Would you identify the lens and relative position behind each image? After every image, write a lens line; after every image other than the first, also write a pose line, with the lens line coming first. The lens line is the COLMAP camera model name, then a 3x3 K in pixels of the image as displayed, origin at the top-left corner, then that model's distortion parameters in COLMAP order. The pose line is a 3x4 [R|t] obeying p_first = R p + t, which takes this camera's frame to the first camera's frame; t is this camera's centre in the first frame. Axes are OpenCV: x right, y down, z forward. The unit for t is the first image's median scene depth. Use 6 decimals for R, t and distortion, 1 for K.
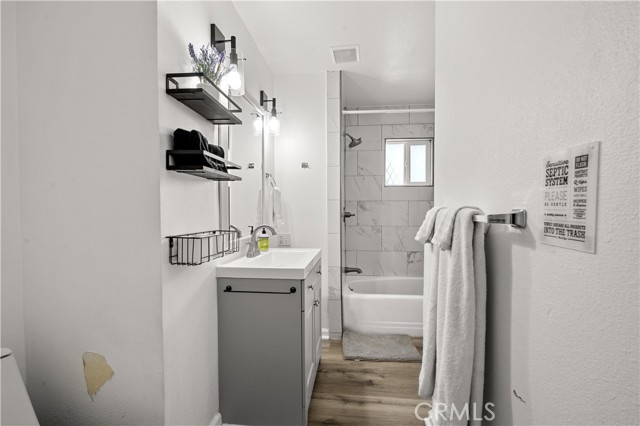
lens RADIAL K [[278.2, 0, 320.3], [0, 278.2, 211.9], [0, 0, 1]] dist [0.001930, -0.000127]
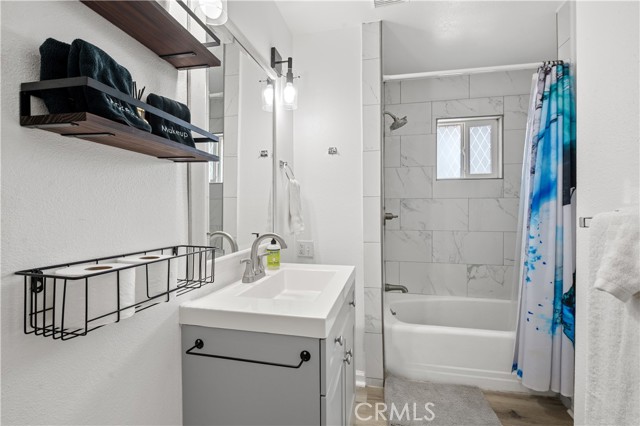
lens RADIAL K [[278.2, 0, 324.7], [0, 278.2, 208.9], [0, 0, 1]] dist [0.001930, -0.000127]
pose [[0.994997, -0.000320, -0.099901, -0.002502], [-0.000504, 0.999966, -0.008220, -0.004880], [0.099900, 0.008230, 0.994963, 0.265862]]
